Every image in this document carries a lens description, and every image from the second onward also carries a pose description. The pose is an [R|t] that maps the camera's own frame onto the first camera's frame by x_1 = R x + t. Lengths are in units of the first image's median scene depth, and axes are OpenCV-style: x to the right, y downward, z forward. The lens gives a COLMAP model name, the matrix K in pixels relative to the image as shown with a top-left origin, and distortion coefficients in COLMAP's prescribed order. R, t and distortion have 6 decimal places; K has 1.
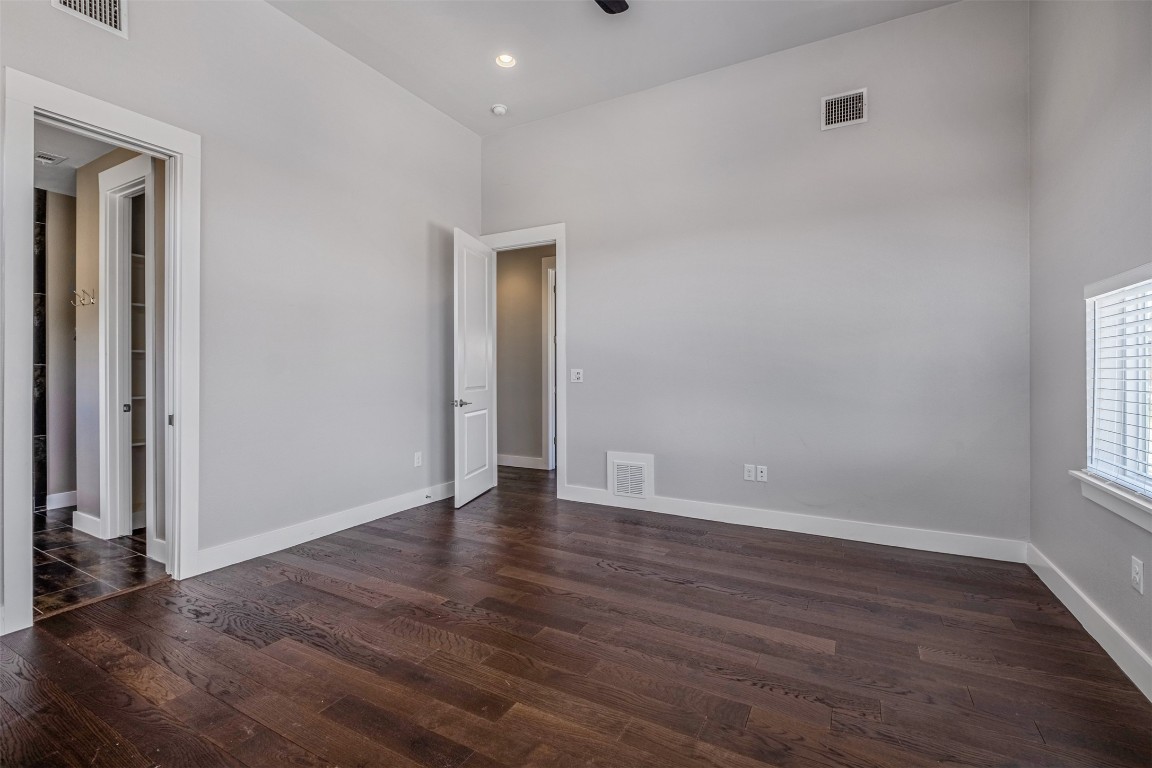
lens RADIAL K [[500.4, 0, 577.0], [0, 500.4, 376.3], [0, 0, 1]] dist [0.007624, -0.001021]
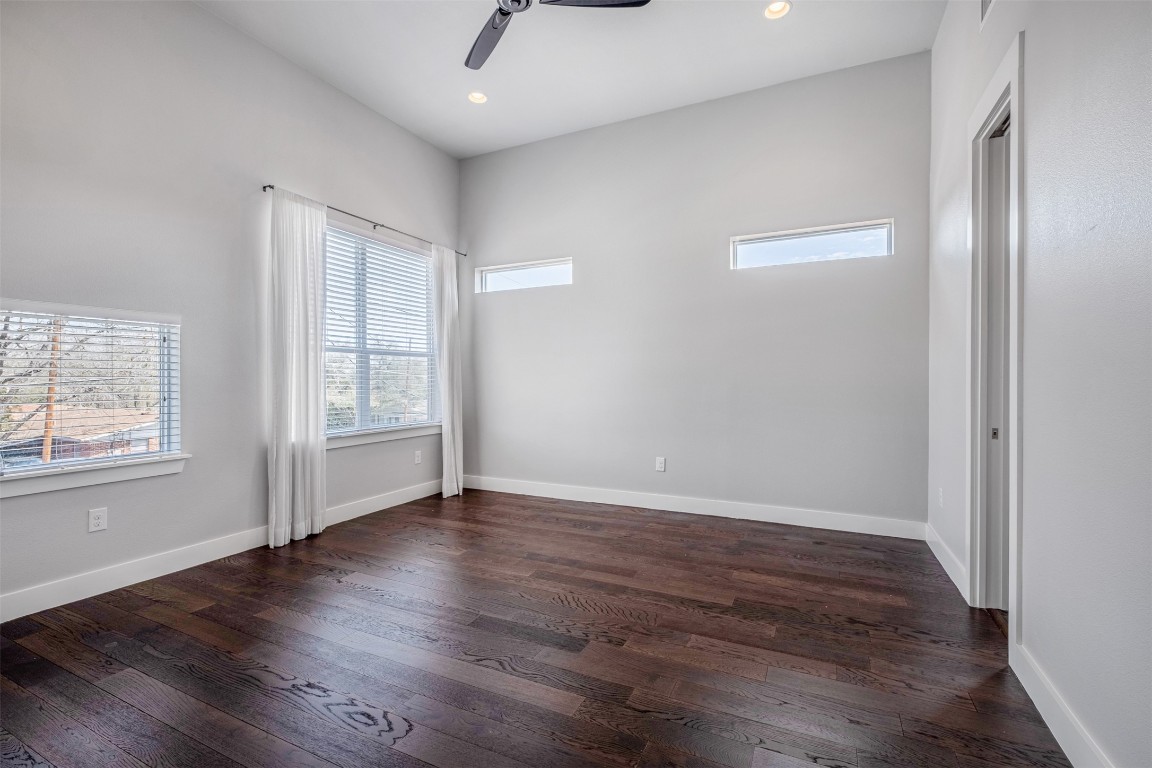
lens RADIAL K [[500.4, 0, 576.7], [0, 500.4, 382.1], [0, 0, 1]] dist [0.007624, -0.001021]
pose [[-0.998569, 0.000404, -0.053483, -0.145770], [-0.000466, 0.999868, 0.016263, -0.019368], [0.053482, 0.016265, -0.998436, 2.012130]]
